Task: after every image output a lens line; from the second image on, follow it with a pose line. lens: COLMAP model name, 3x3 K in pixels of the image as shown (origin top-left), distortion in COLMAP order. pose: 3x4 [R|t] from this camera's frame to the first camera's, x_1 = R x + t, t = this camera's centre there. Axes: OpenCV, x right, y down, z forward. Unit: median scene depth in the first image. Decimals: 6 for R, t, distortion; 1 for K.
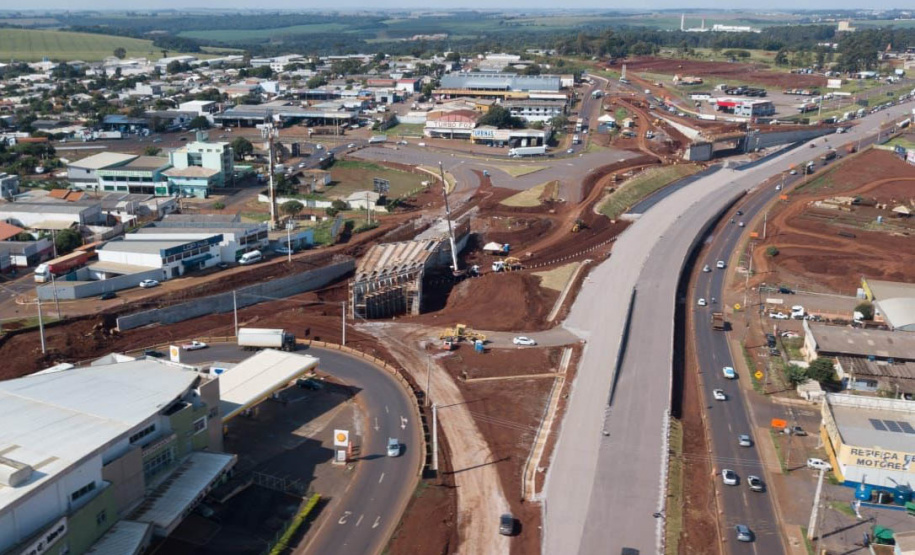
lens RADIAL K [[889.4, 0, 441.0], [0, 889.4, 276.8], [0, 0, 1]] dist [0.014502, -0.039260]
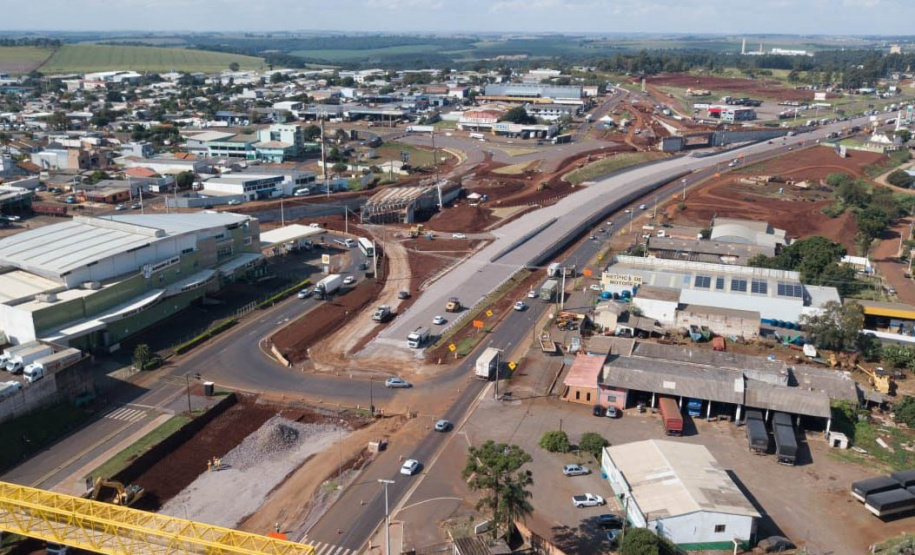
lens RADIAL K [[828.9, 0, 464.0], [0, 828.9, 280.6], [0, 0, 1]] dist [0.006903, -0.021797]
pose [[0.996821, 0.029109, -0.074165, 0.068532], [-0.029209, 0.999573, -0.000267, 0.048886], [0.074126, 0.002433, 0.997246, -0.155410]]
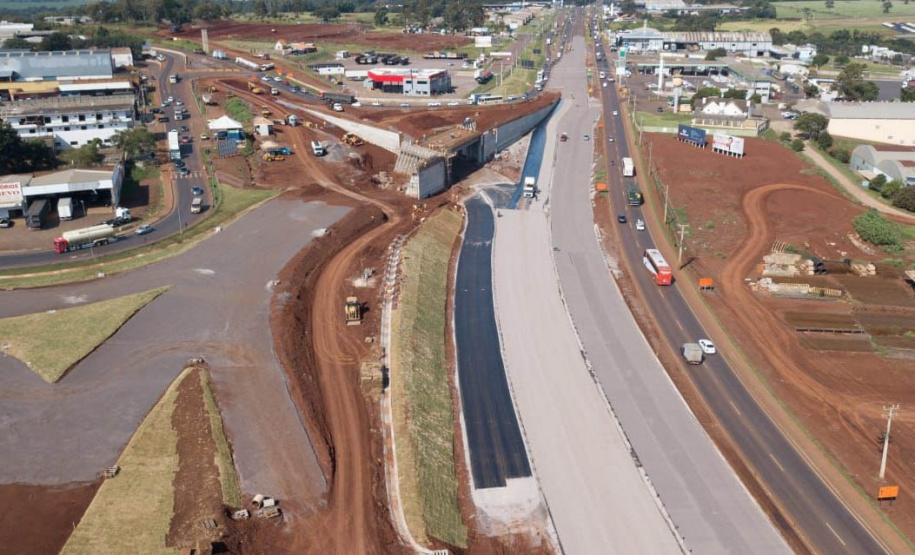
lens RADIAL K [[829.3, 0, 461.1], [0, 829.3, 281.7], [0, 0, 1]] dist [-0.000482, -0.006931]
pose [[0.859649, -0.185340, 0.476081, 0.047417], [0.160924, 0.982671, 0.091982, -0.093789], [-0.484879, -0.002459, 0.874578, 0.436550]]
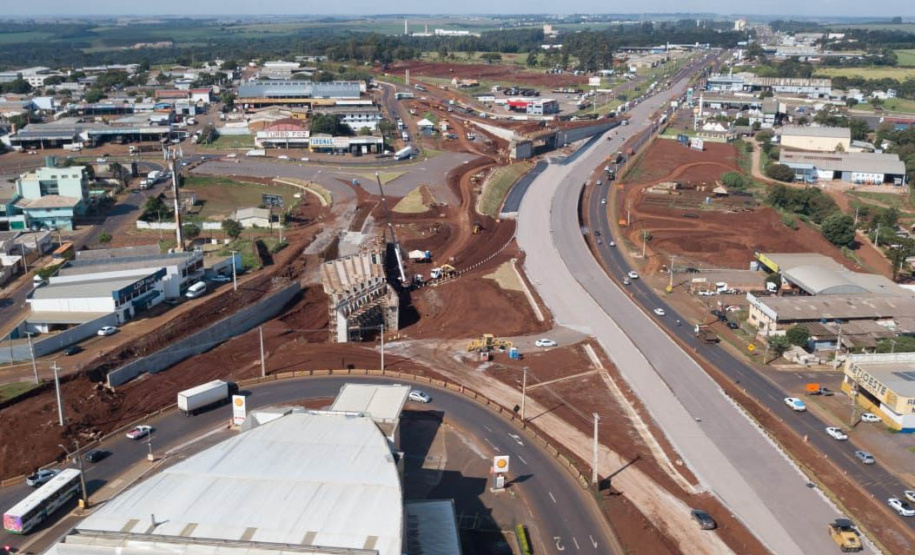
lens RADIAL K [[870.5, 0, 460.7], [0, 870.5, 278.8], [0, 0, 1]] dist [0.009976, -0.026439]
pose [[0.944283, -0.099076, 0.313869, -0.096341], [0.098477, 0.994980, 0.017807, -0.008954], [-0.314058, 0.014094, 0.949299, 0.025408]]
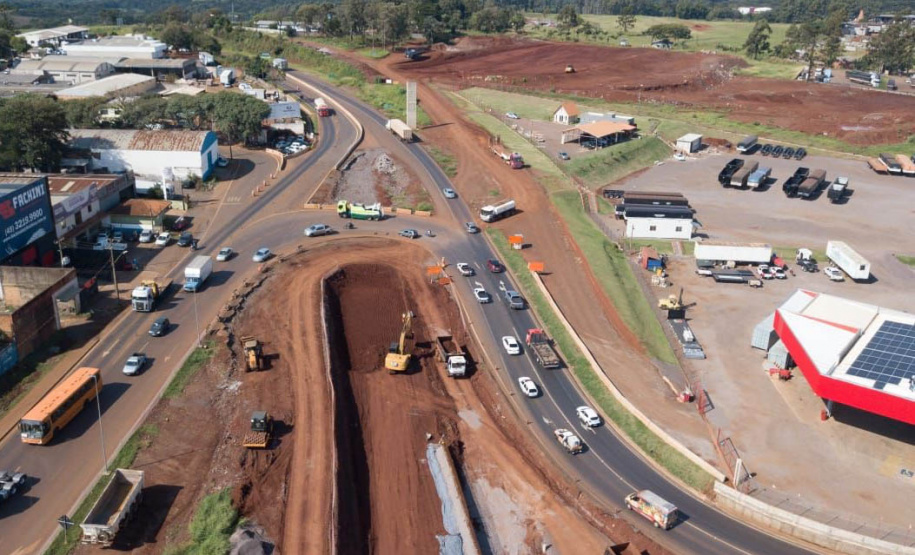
lens RADIAL K [[829.3, 0, 461.1], [0, 829.3, 281.7], [0, 0, 1]] dist [-0.000482, -0.006931]
pose [[0.988843, -0.040075, 0.143472, 0.217252], [0.030247, 0.997086, 0.070039, -0.226701], [-0.145861, -0.064918, 0.987173, 0.844855]]
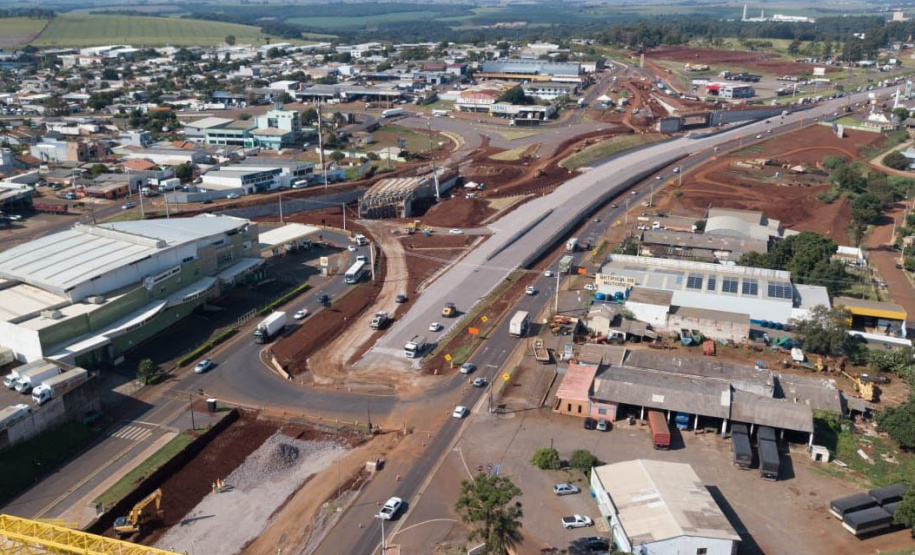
lens RADIAL K [[828.9, 0, 464.0], [0, 828.9, 280.6], [0, 0, 1]] dist [0.006903, -0.021797]
pose [[0.996976, 0.026564, -0.073033, 0.070373], [-0.023750, 0.998952, 0.039126, 0.032828], [0.073996, -0.037273, 0.996562, -0.161650]]
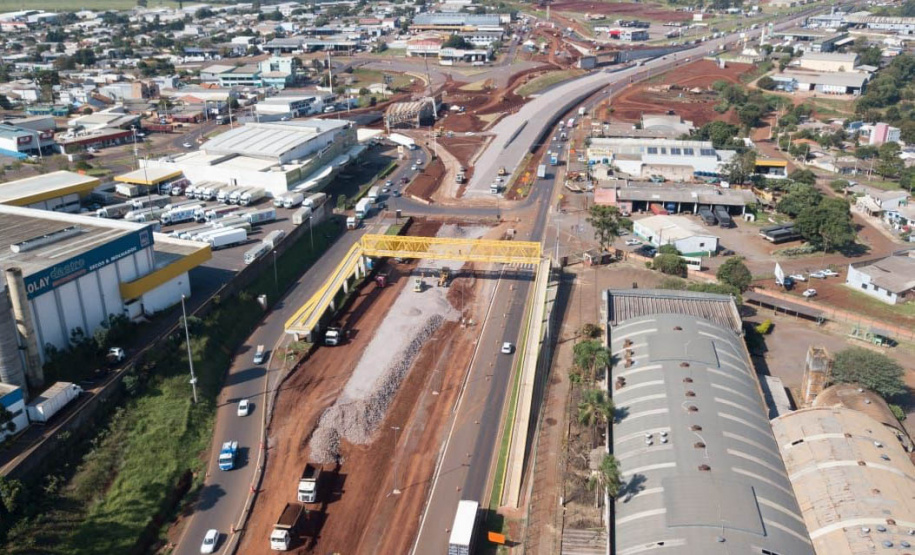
lens RADIAL K [[829.3, 0, 461.1], [0, 829.3, 281.7], [0, 0, 1]] dist [-0.000482, -0.006931]
pose [[0.997530, -0.035953, 0.060349, -0.020714], [0.030771, 0.995931, 0.084700, 0.083712], [-0.063148, -0.082634, 0.994577, -0.339923]]
